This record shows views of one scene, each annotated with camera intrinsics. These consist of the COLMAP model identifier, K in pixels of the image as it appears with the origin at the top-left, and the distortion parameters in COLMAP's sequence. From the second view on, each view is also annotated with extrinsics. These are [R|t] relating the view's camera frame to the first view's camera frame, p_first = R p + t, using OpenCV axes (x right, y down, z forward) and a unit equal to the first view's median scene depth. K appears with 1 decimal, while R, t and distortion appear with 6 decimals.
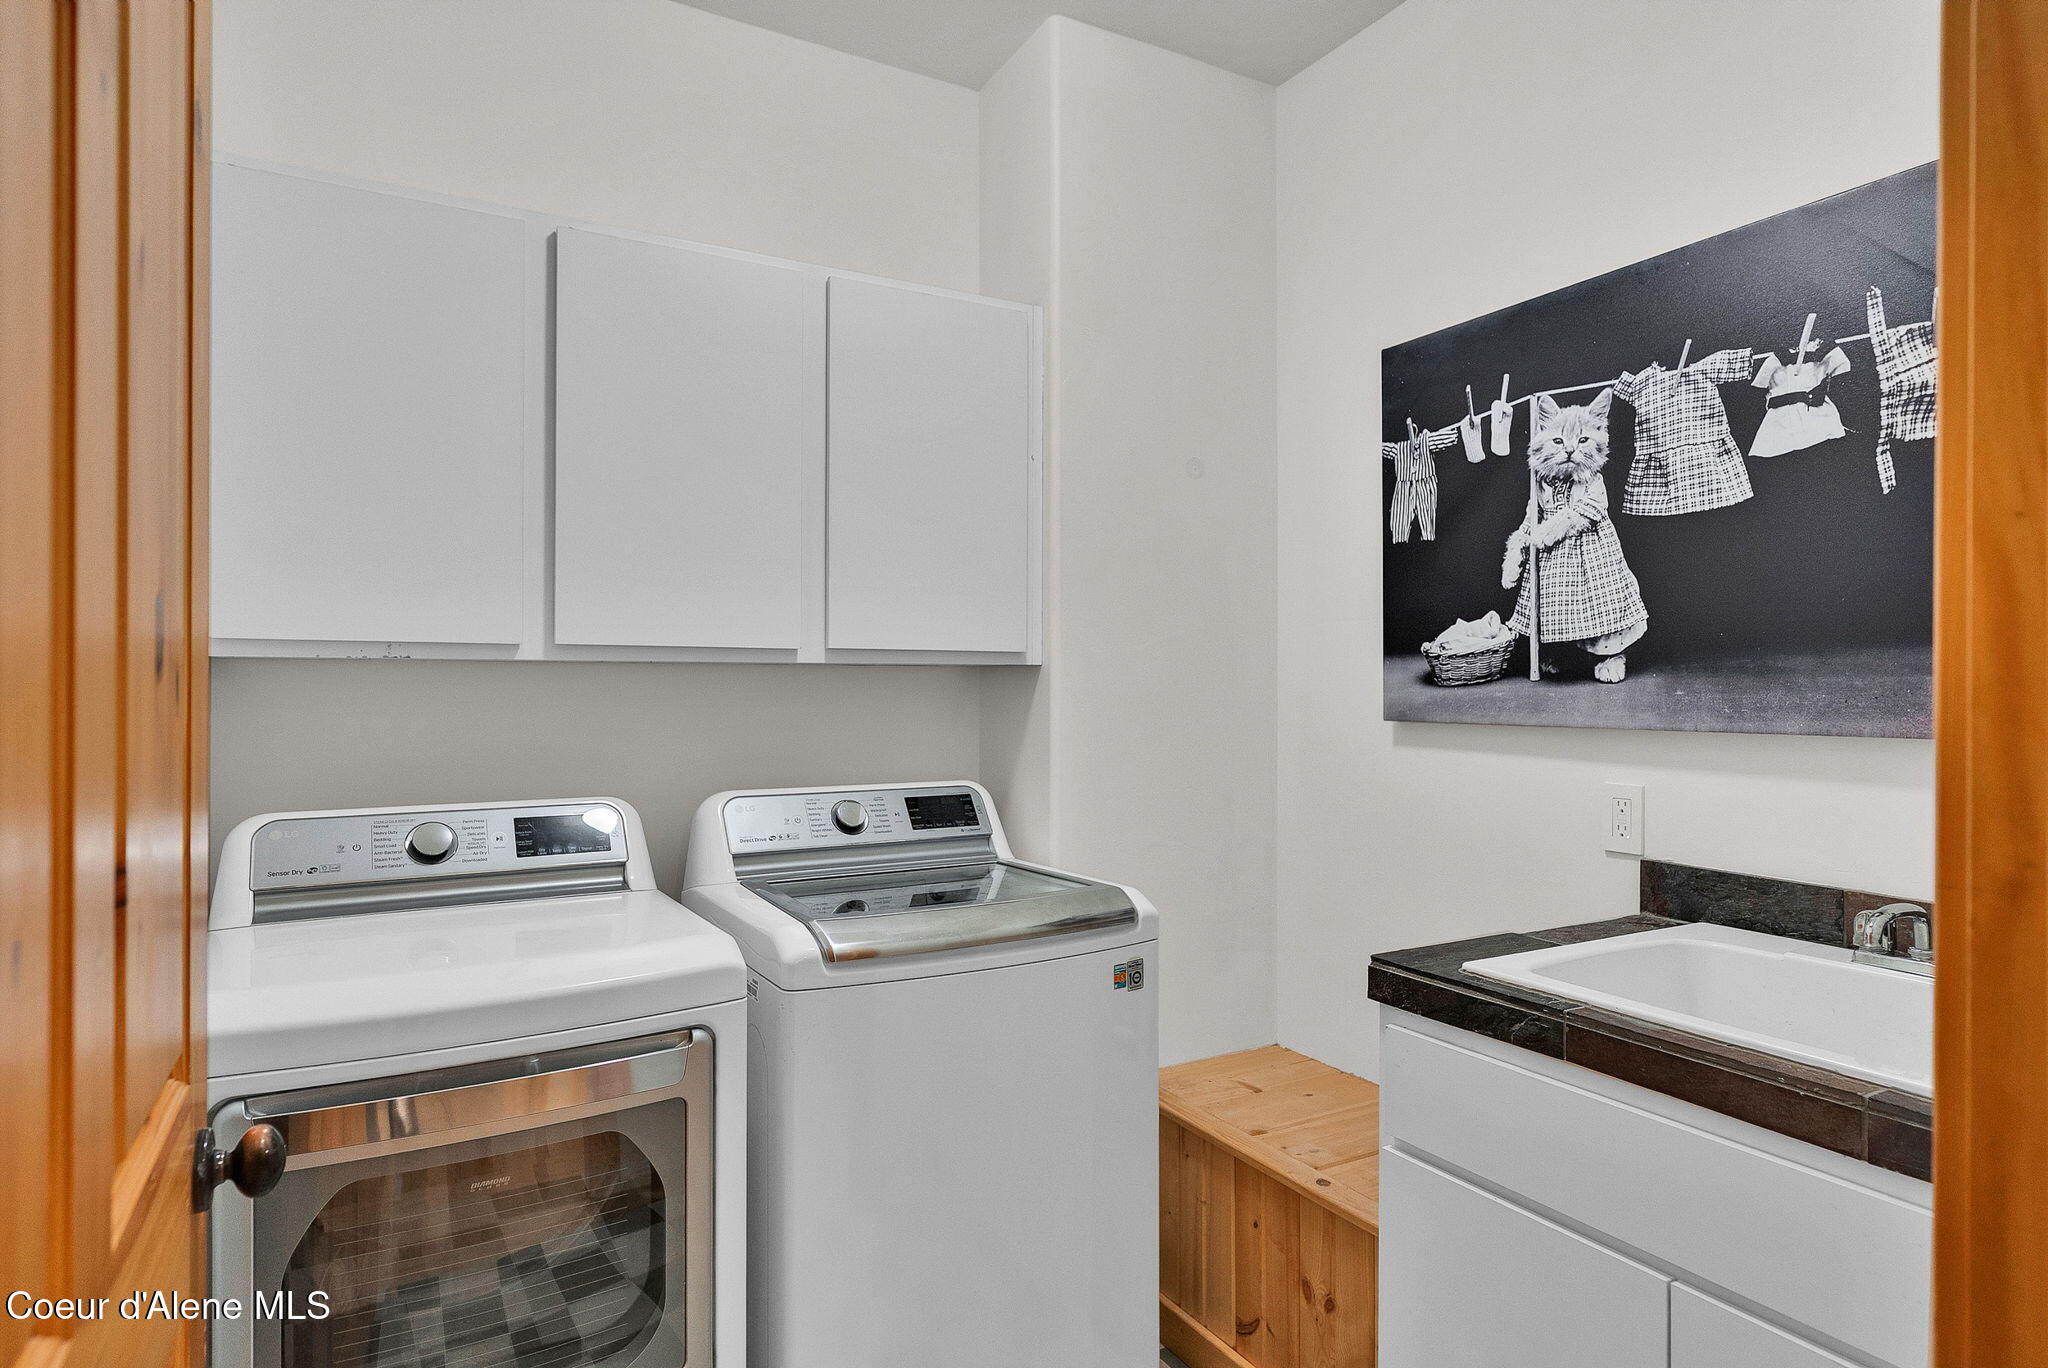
lens RADIAL K [[1139.8, 0, 1024.0], [0, 1139.8, 684.0], [0, 0, 1]] dist [-0.000364, -0.000223]
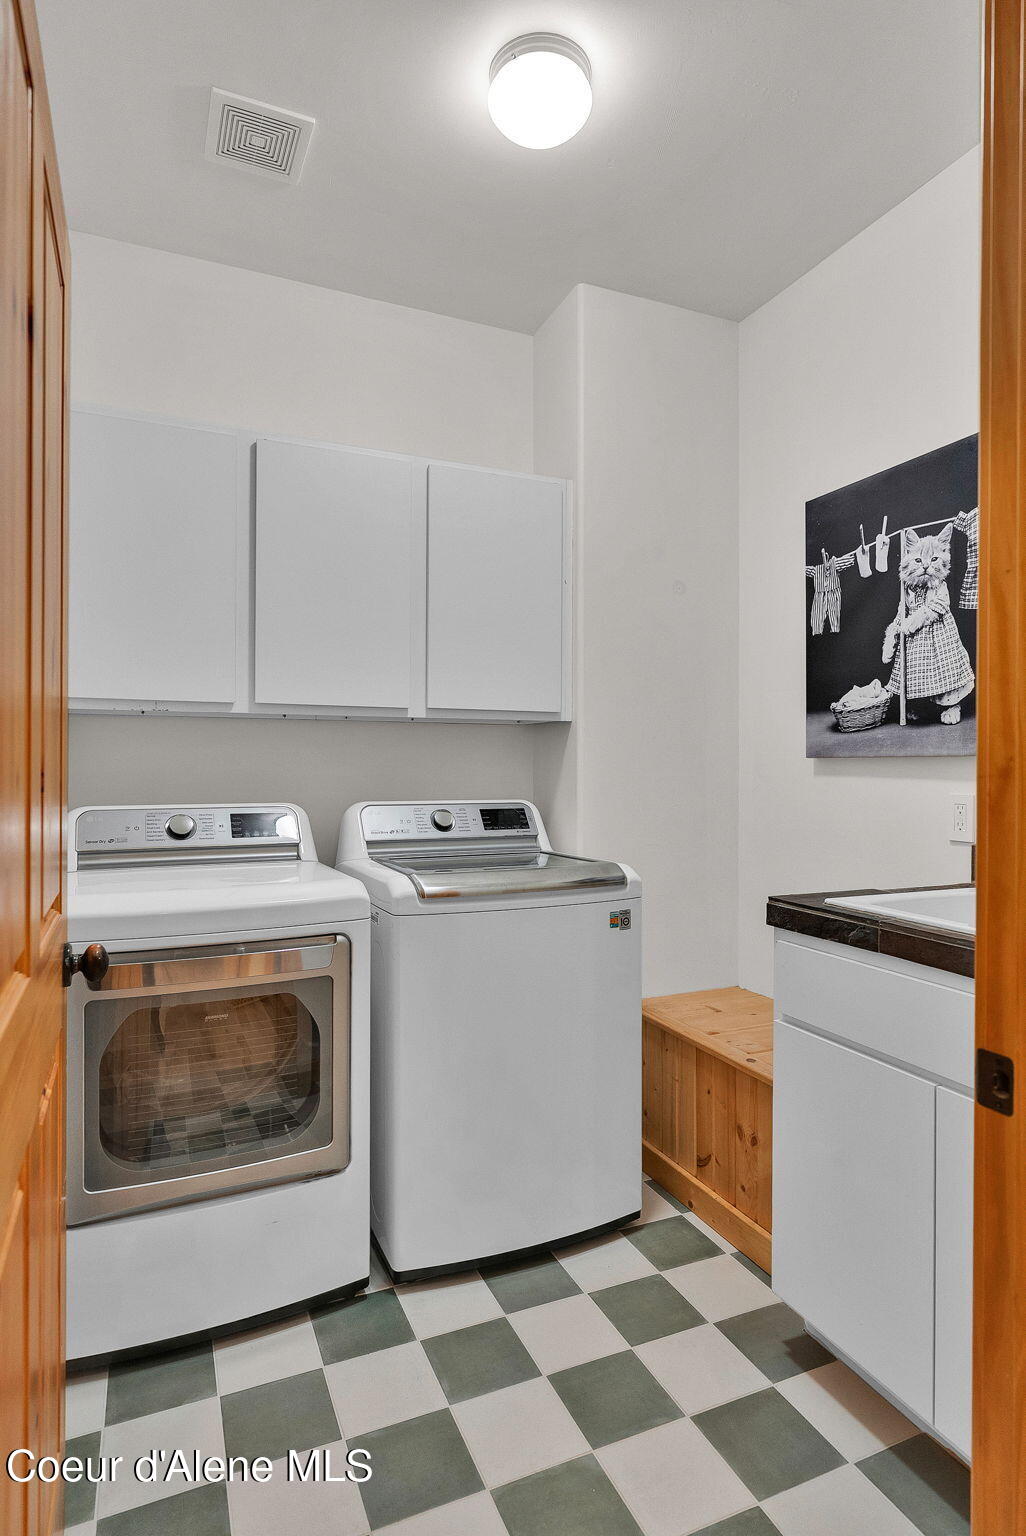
lens RADIAL K [[854.9, 0, 513.0], [0, 854.9, 768.0], [0, 0, 1]] dist [-0.000364, -0.000223]
pose [[0.994901, 0.001856, -0.100840, 0.061681], [-0.001678, 0.999997, 0.001852, 0.050318], [0.100843, -0.001674, 0.994901, -0.138929]]
